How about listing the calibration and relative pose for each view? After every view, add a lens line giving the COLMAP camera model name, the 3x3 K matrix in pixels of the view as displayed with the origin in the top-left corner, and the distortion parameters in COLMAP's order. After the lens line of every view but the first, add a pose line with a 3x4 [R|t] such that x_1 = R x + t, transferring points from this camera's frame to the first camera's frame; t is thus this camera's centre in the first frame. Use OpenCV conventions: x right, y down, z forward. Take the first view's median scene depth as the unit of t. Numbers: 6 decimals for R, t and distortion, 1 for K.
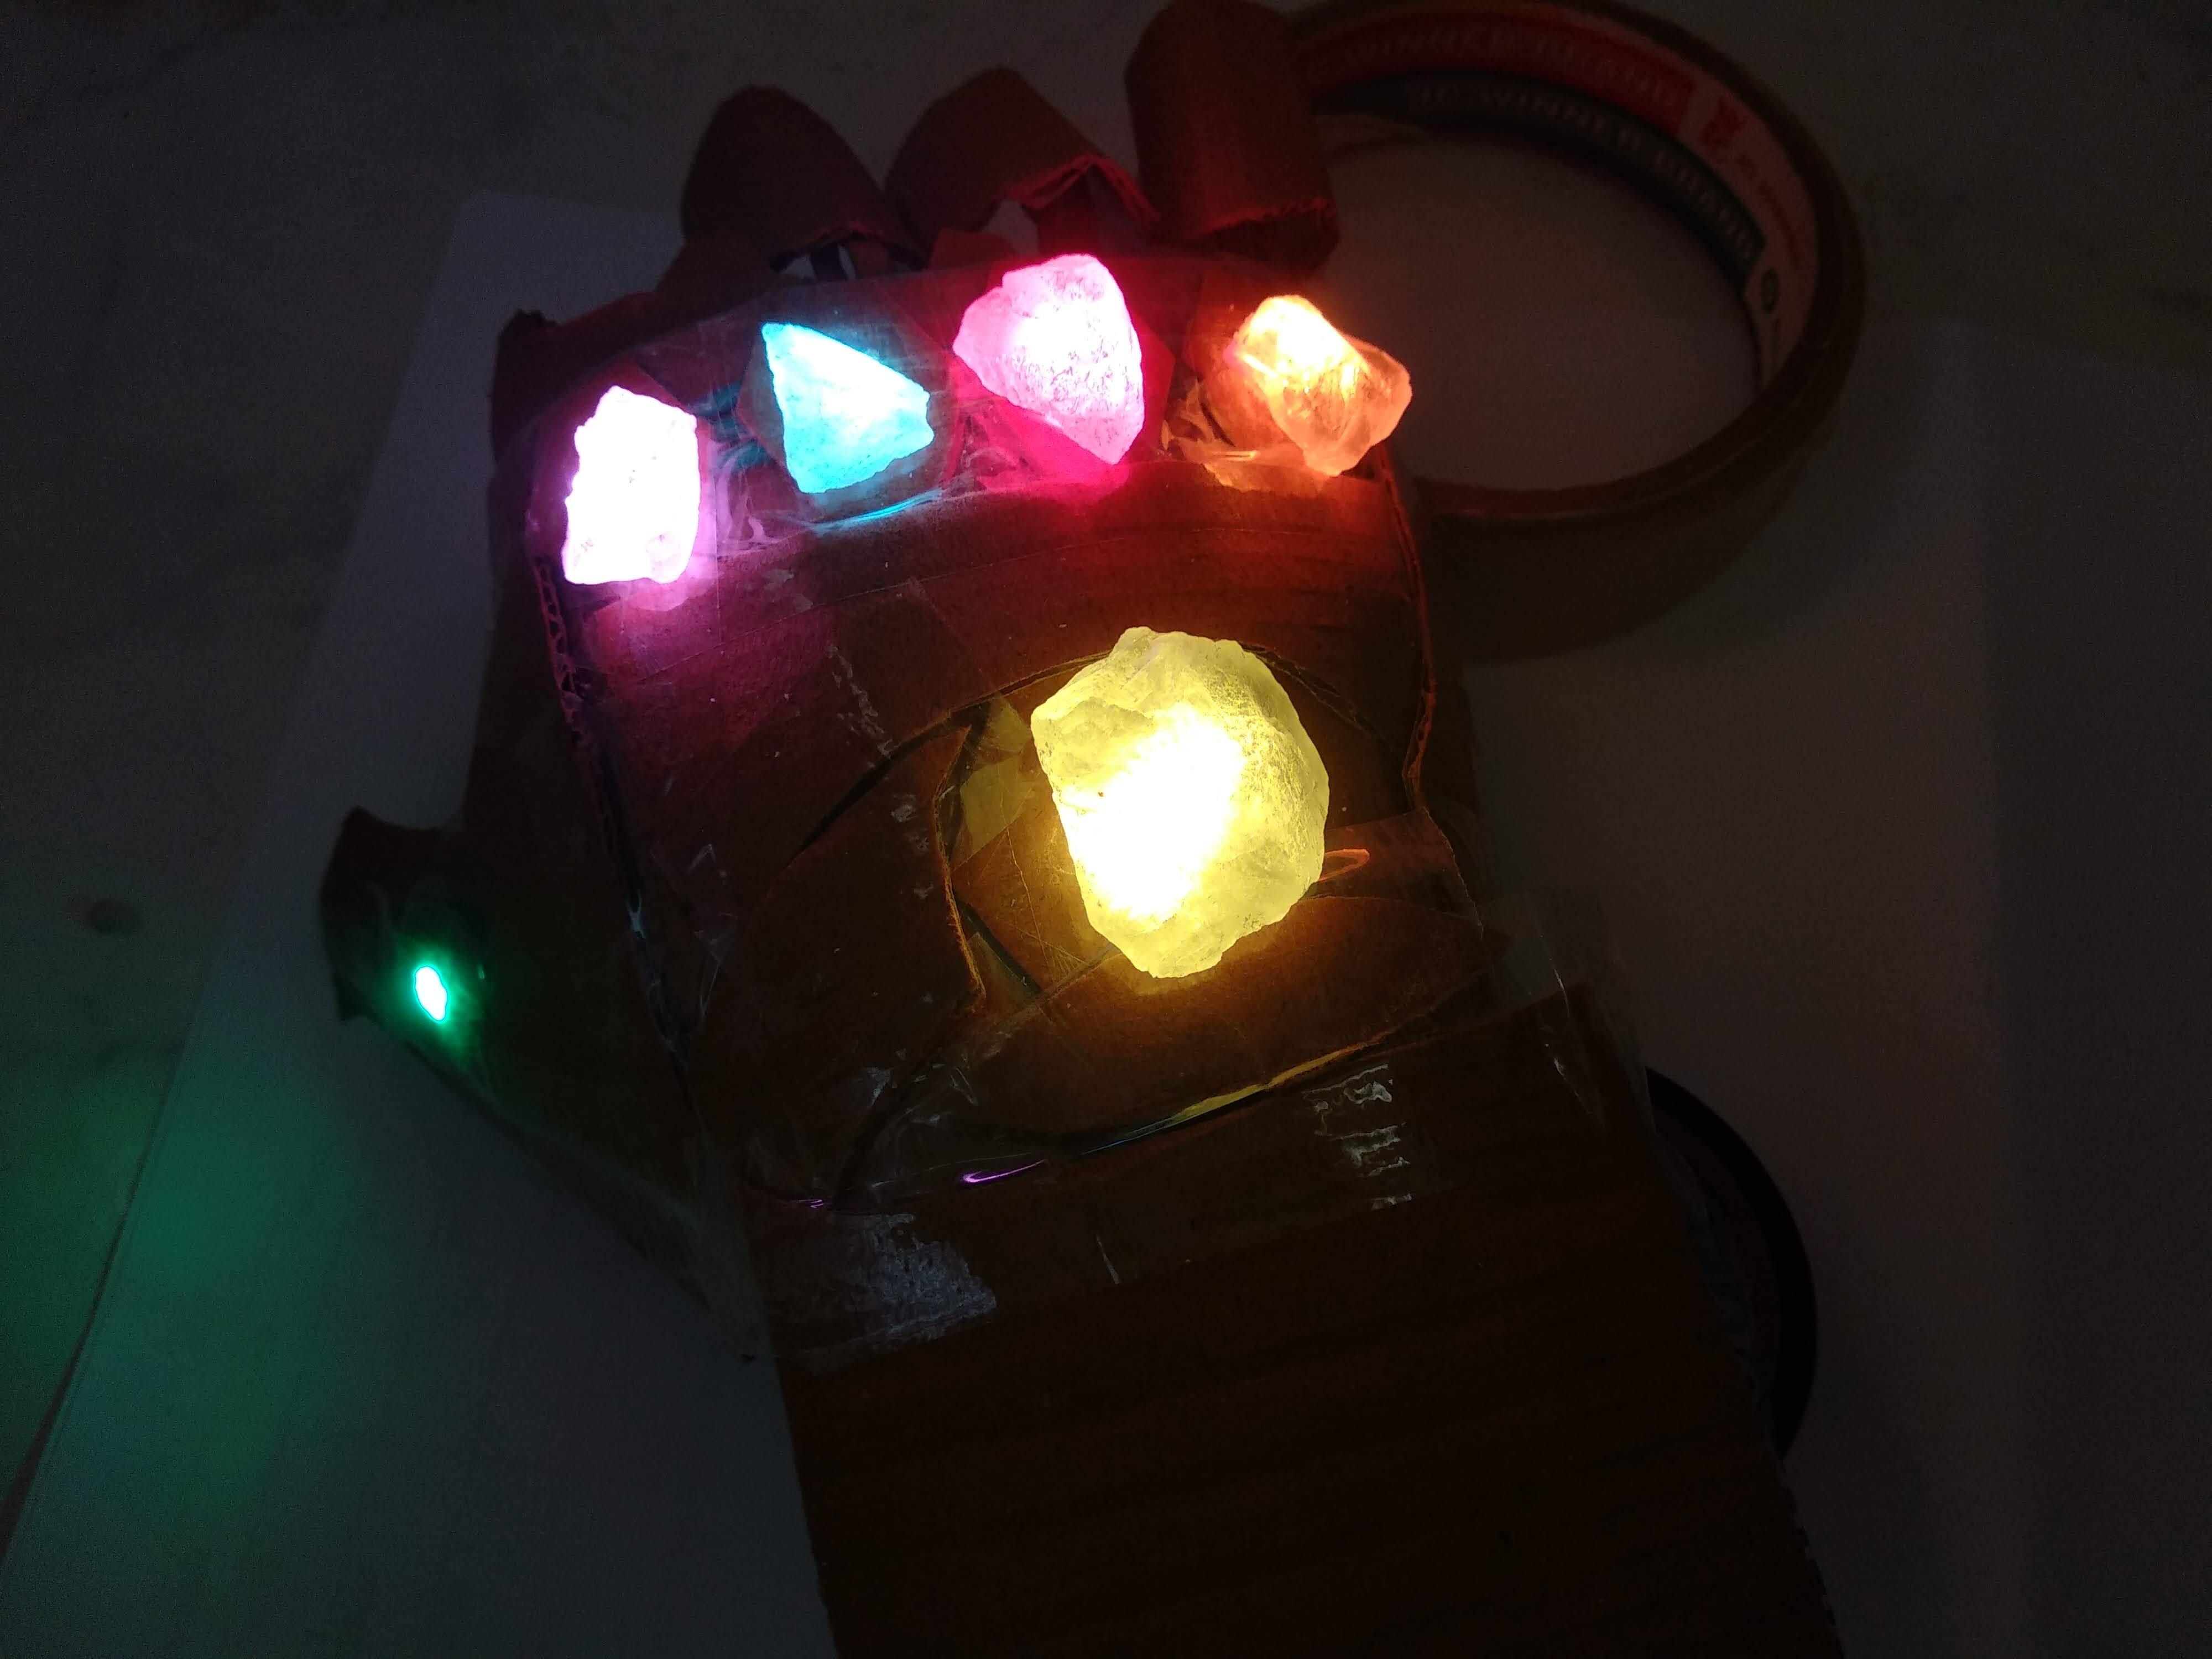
lens RADIAL K [[1629.7, 0, 1101.6], [0, 1629.7, 875.4], [0, 0, 1]] dist [0.007994, -0.000547]
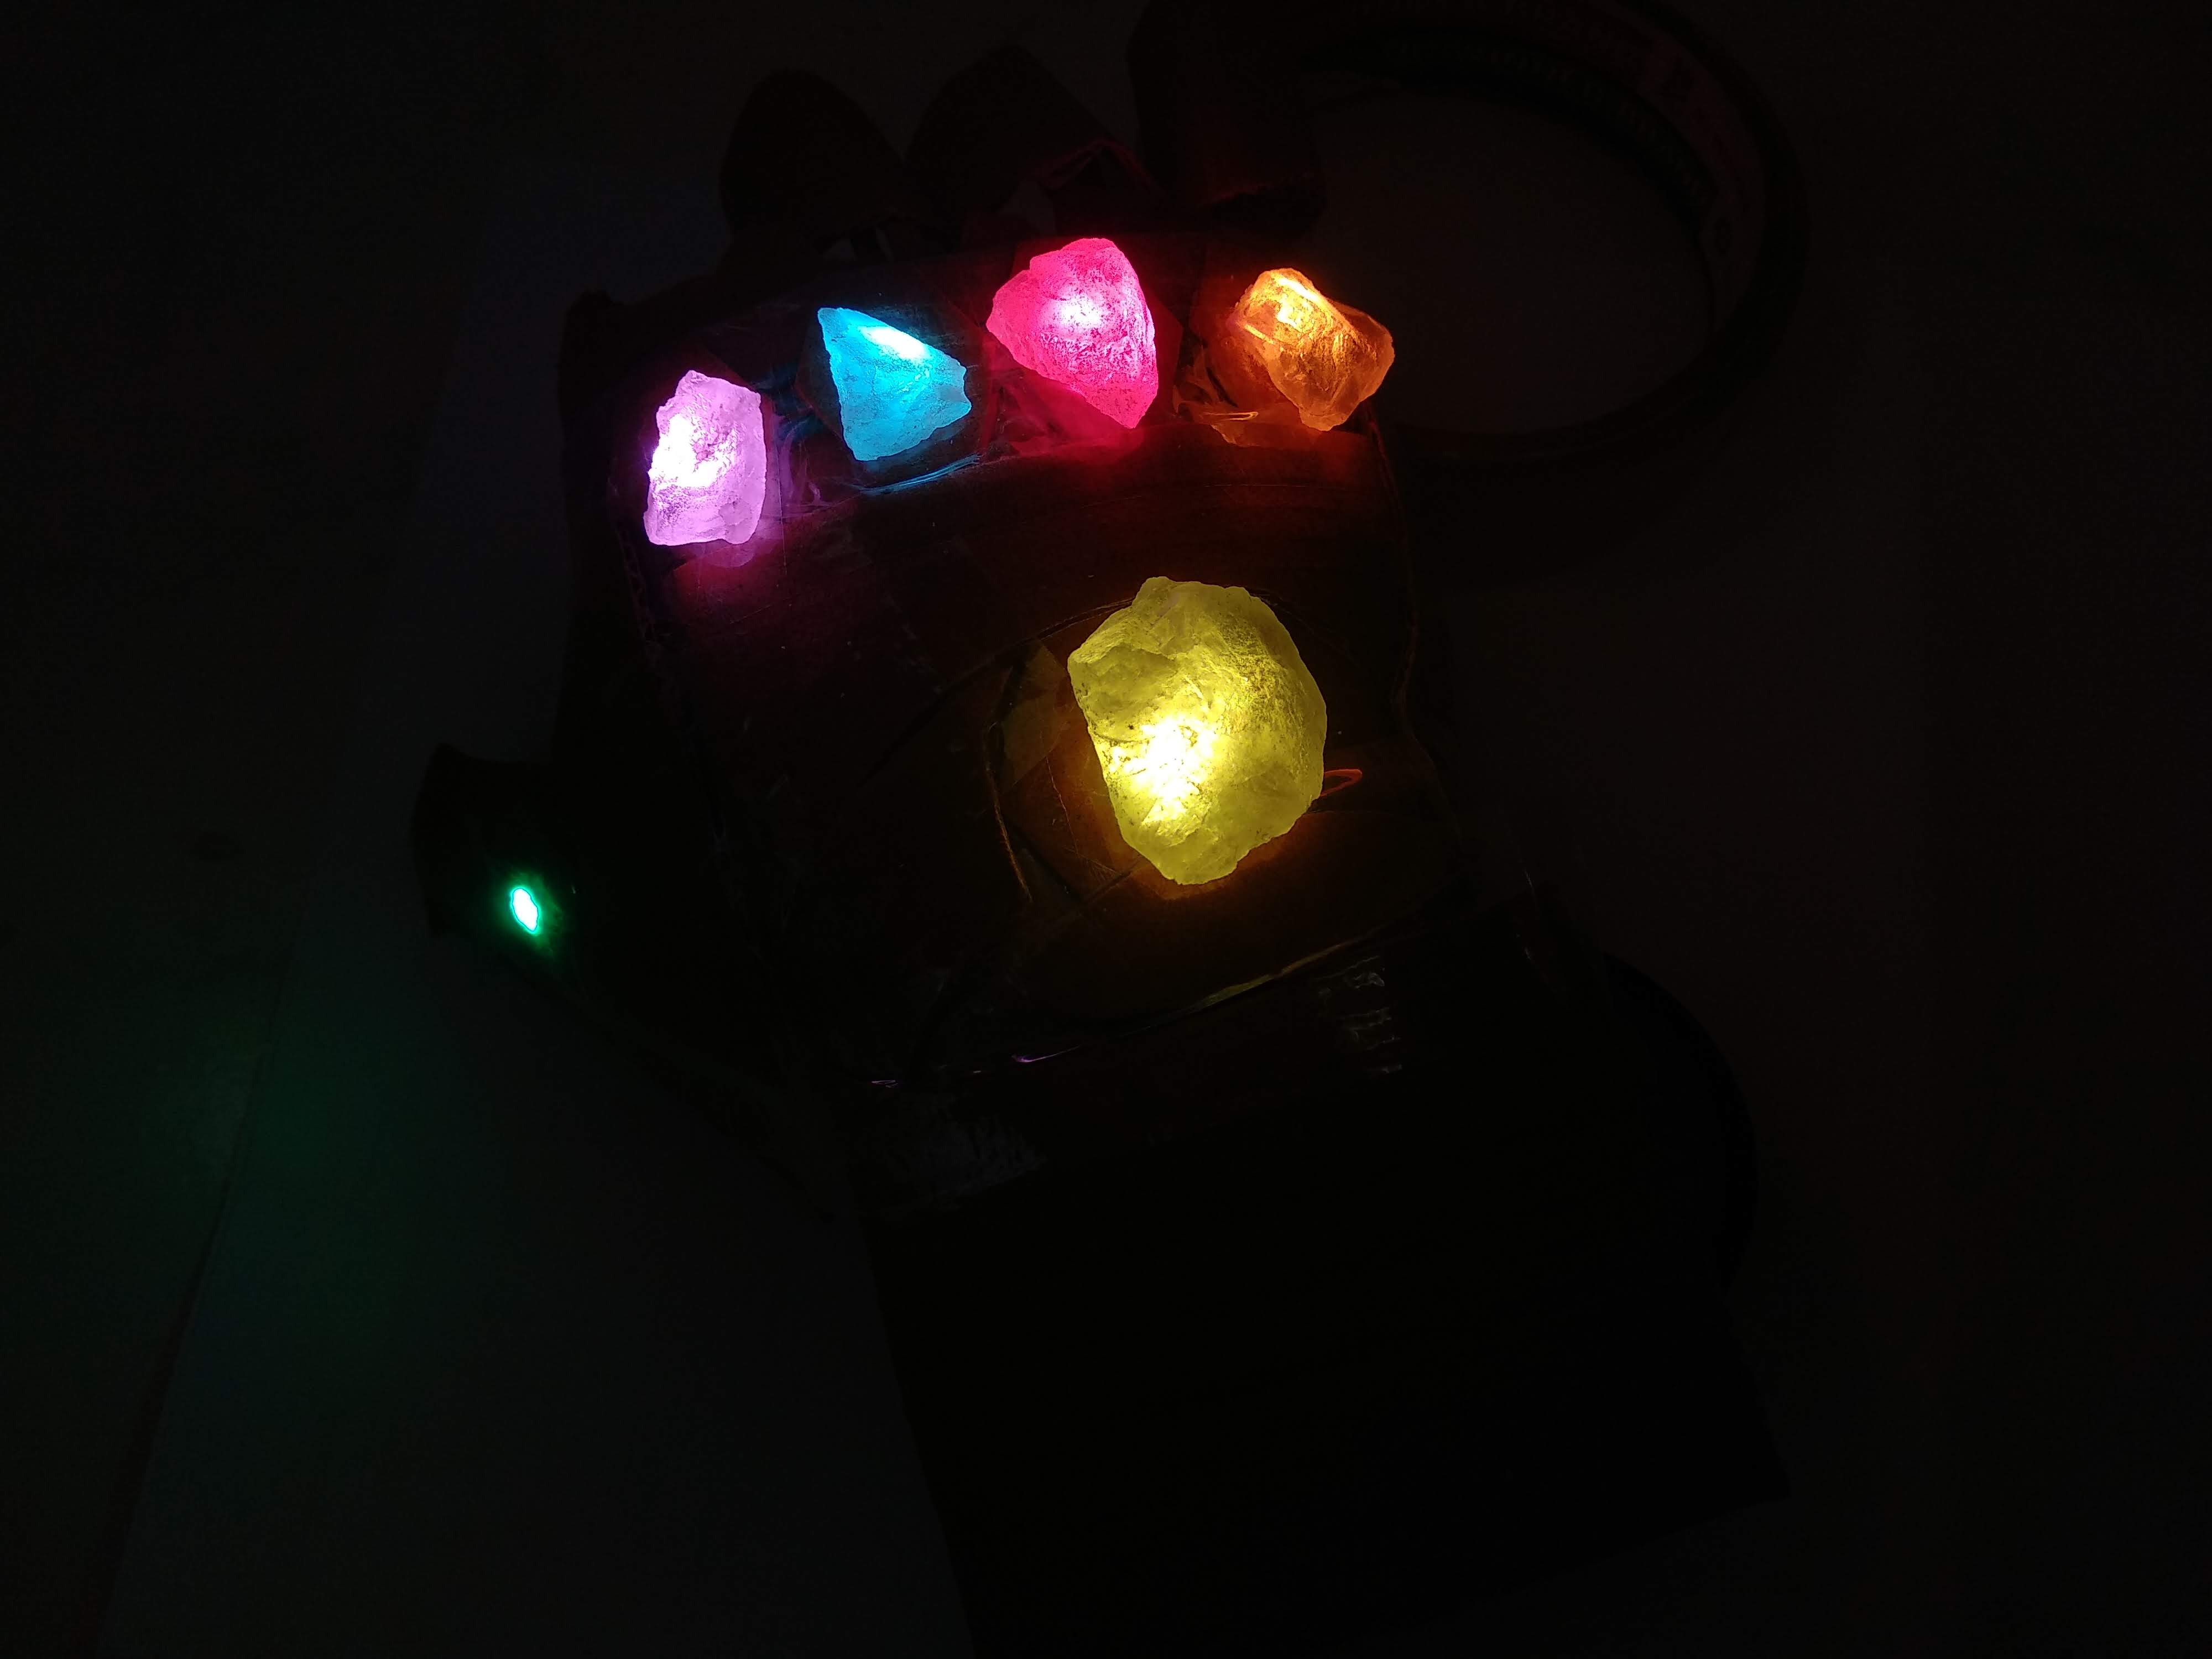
lens RADIAL K [[1629.7, 0, 1101.6], [0, 1629.7, 875.4], [0, 0, 1]] dist [0.007994, -0.000547]
pose [[0.999723, -0.020064, 0.012267, -0.034029], [0.019274, 0.997925, 0.061437, -0.014759], [-0.013475, -0.061184, 0.998036, -0.143084]]
